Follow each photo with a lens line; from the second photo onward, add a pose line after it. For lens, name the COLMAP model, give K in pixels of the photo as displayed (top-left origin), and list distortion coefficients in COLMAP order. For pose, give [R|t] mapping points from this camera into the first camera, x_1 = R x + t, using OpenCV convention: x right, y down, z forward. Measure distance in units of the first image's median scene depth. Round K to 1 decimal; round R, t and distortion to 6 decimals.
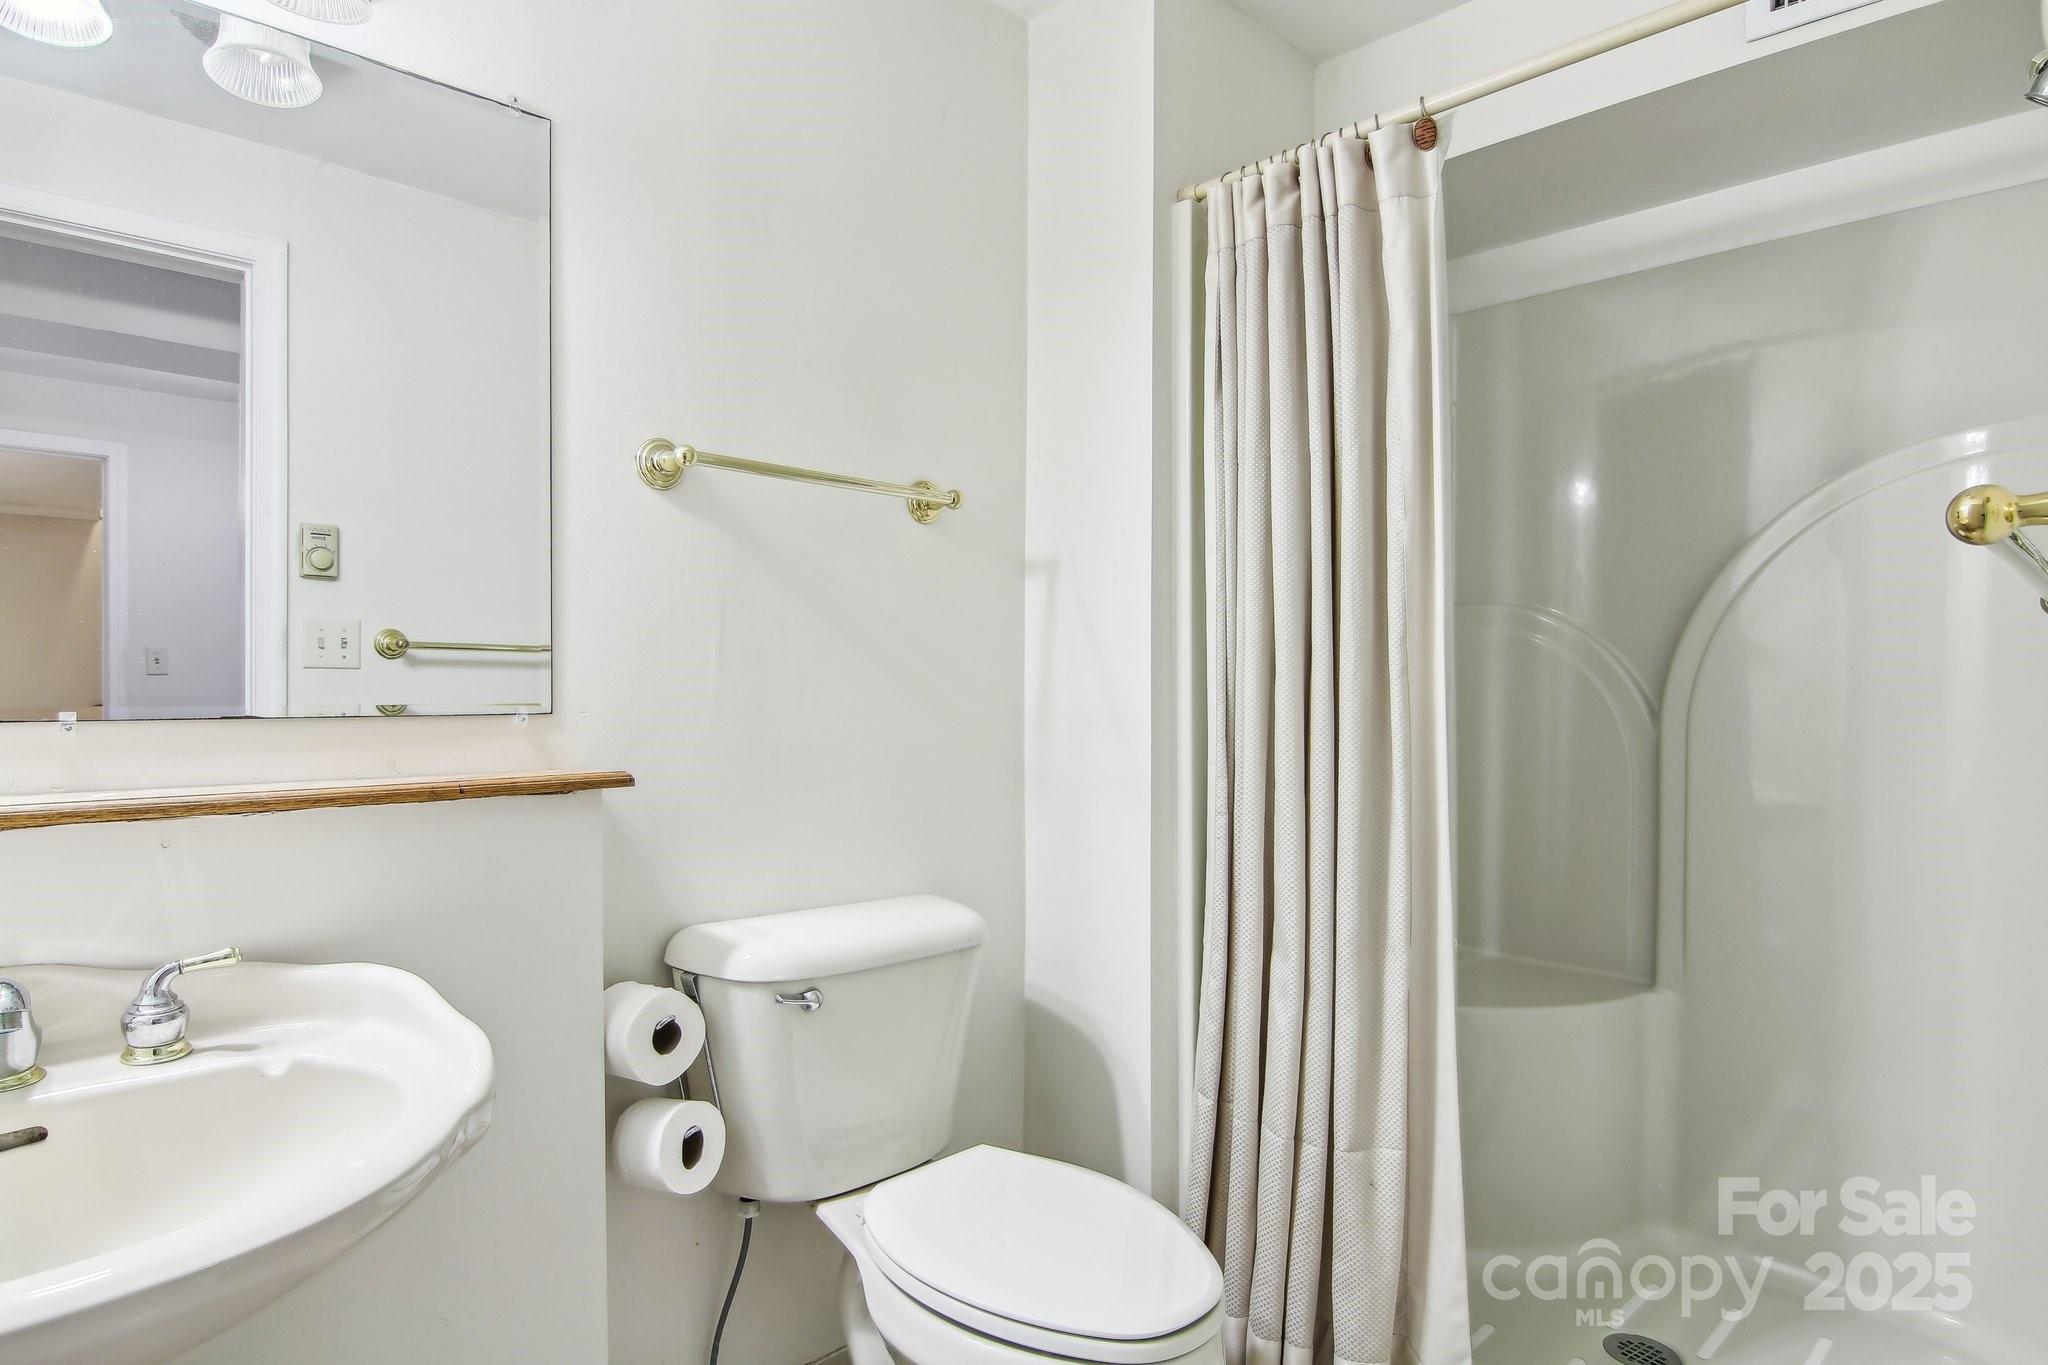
lens RADIAL K [[1140.3, 0, 988.3], [0, 1140.3, 689.9], [0, 0, 1]] dist [-0.000345, -0.014006]
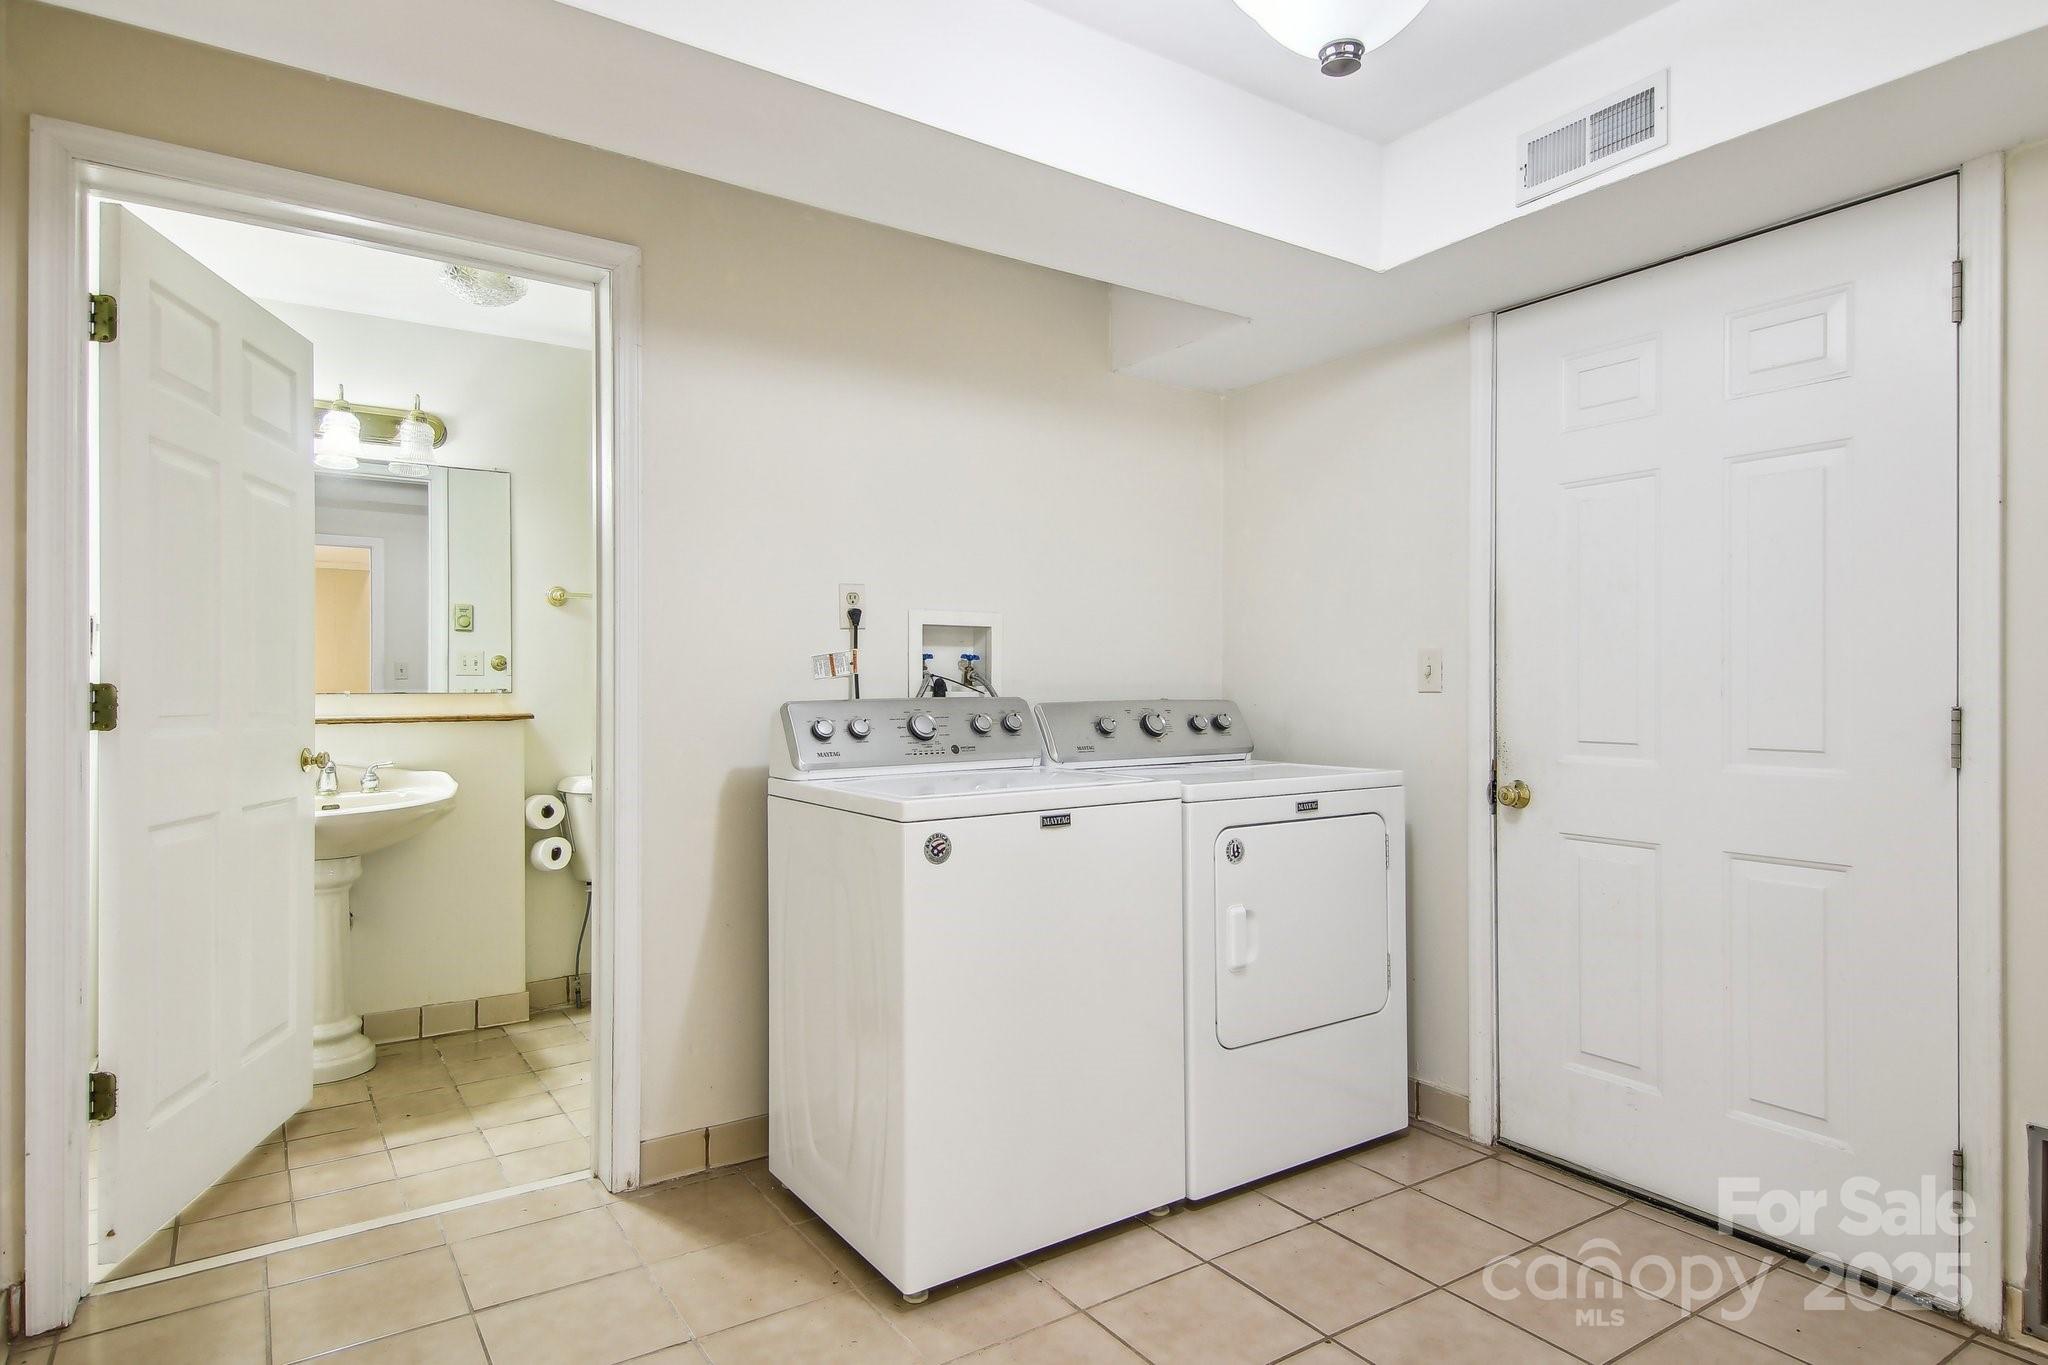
lens RADIAL K [[1140.3, 0, 1025.6], [0, 1140.3, 682.8], [0, 0, 1]] dist [-0.000345, -0.014006]
pose [[0.988503, -0.001609, -0.151191, 1.218782], [0.000242, 0.999959, -0.009066, 0.021993], [0.151200, 0.008925, 0.988463, -1.467633]]
